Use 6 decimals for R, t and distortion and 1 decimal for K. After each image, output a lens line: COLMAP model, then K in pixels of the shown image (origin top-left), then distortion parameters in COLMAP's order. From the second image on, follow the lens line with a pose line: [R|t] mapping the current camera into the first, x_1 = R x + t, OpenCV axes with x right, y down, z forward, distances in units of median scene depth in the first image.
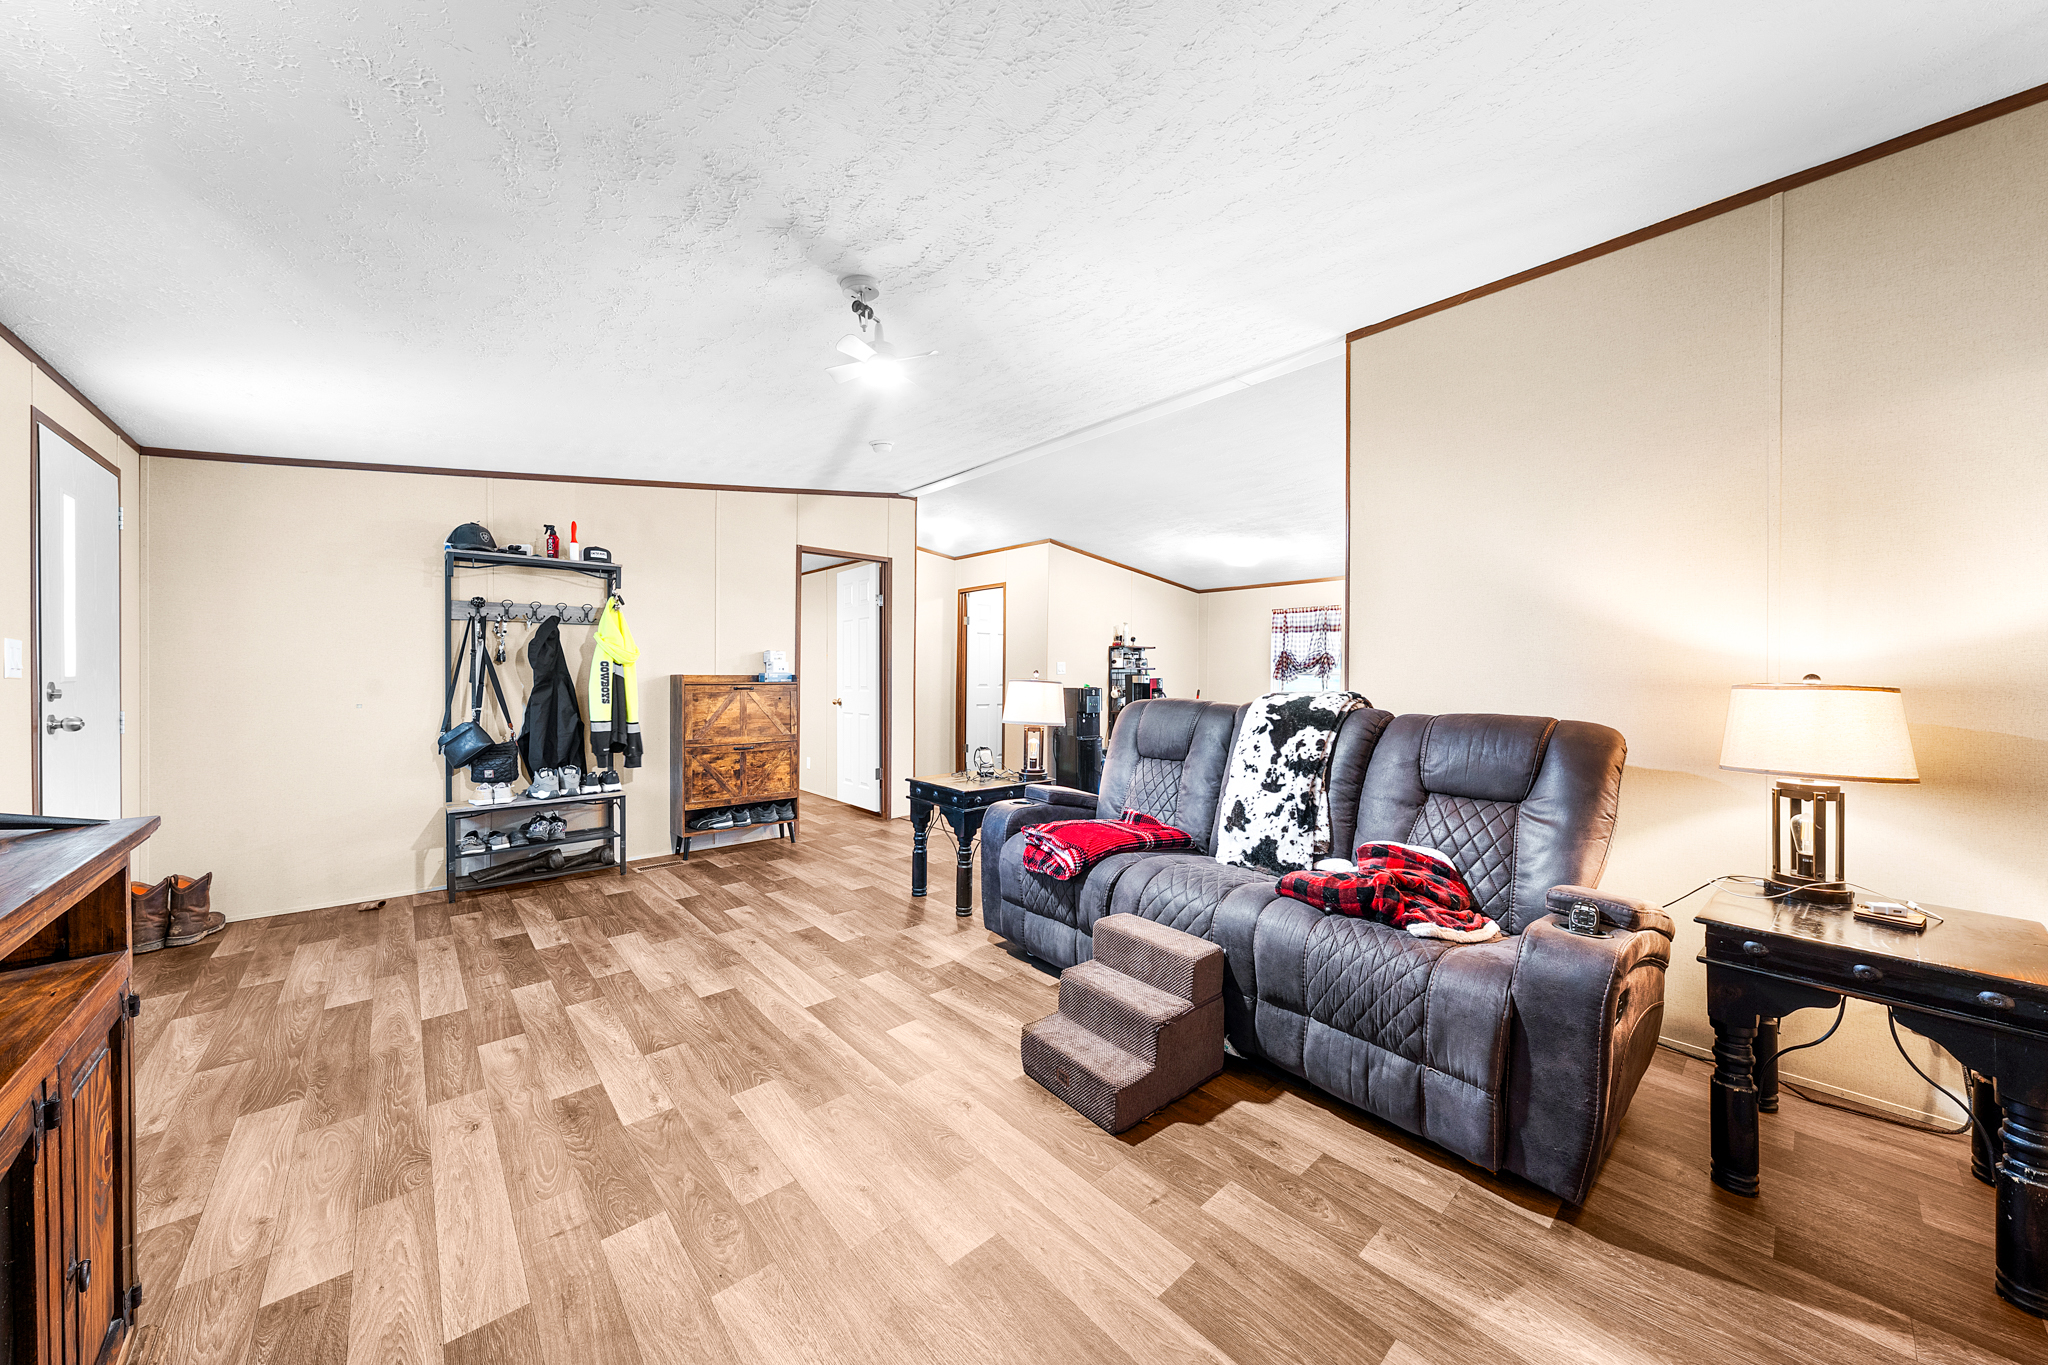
lens RADIAL K [[701.8, 0, 1043.6], [0, 701.8, 678.3], [0, 0, 1]] dist [-0.003538, 0.000597]
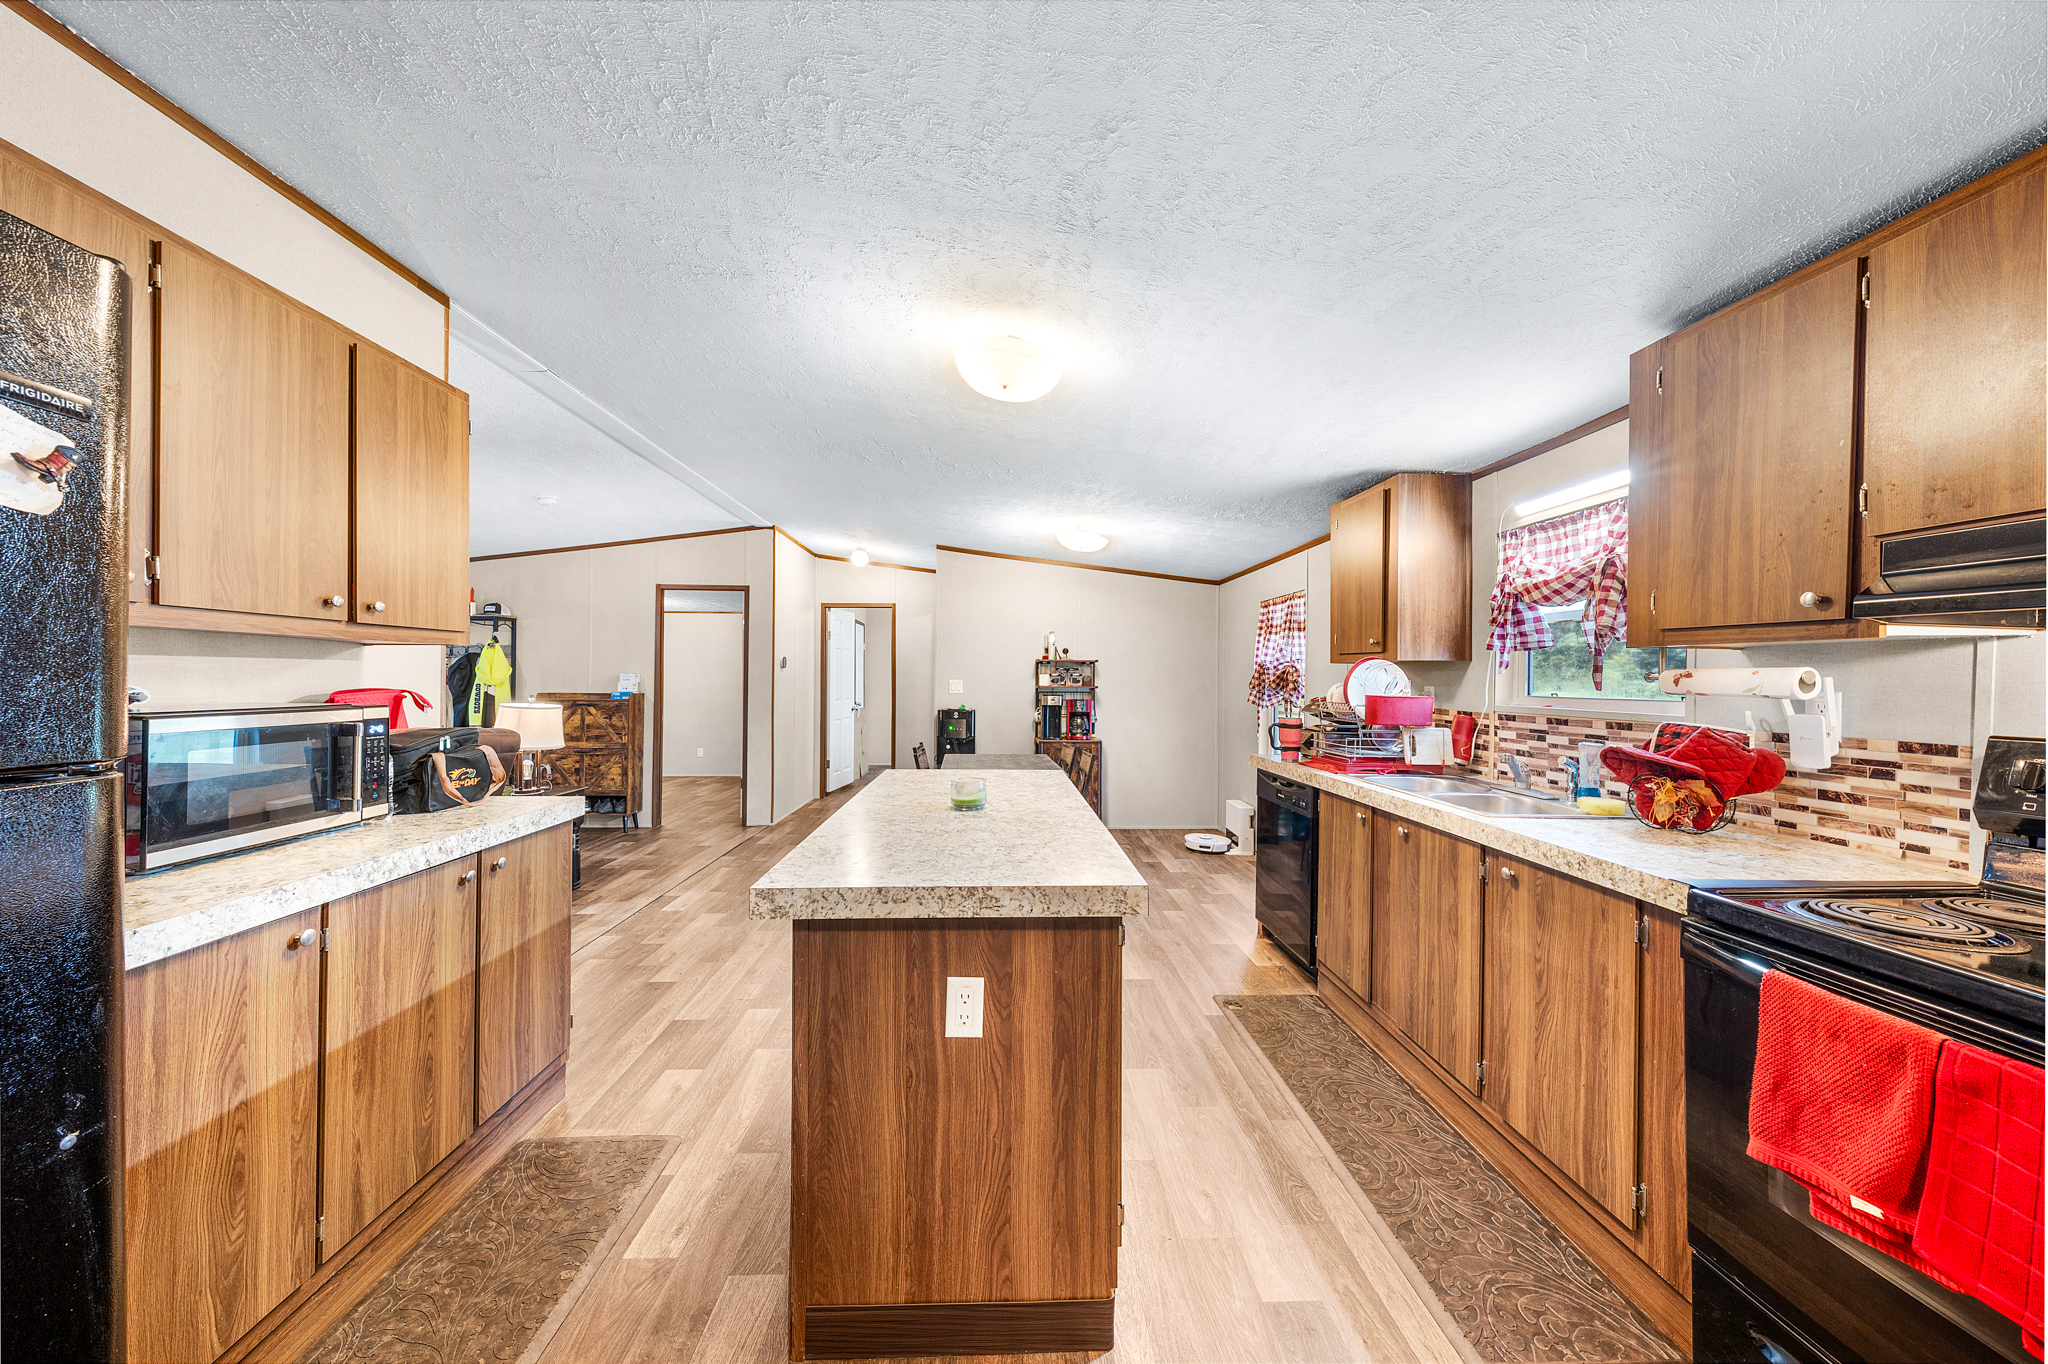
lens RADIAL K [[701.8, 0, 1018.8], [0, 701.8, 679.1], [0, 0, 1]] dist [-0.003538, 0.000597]
pose [[0.757983, -0.010047, -0.652197, 0.788271], [-0.004369, 0.999781, -0.020479, -0.007412], [0.652260, 0.018373, 0.757773, 0.430524]]
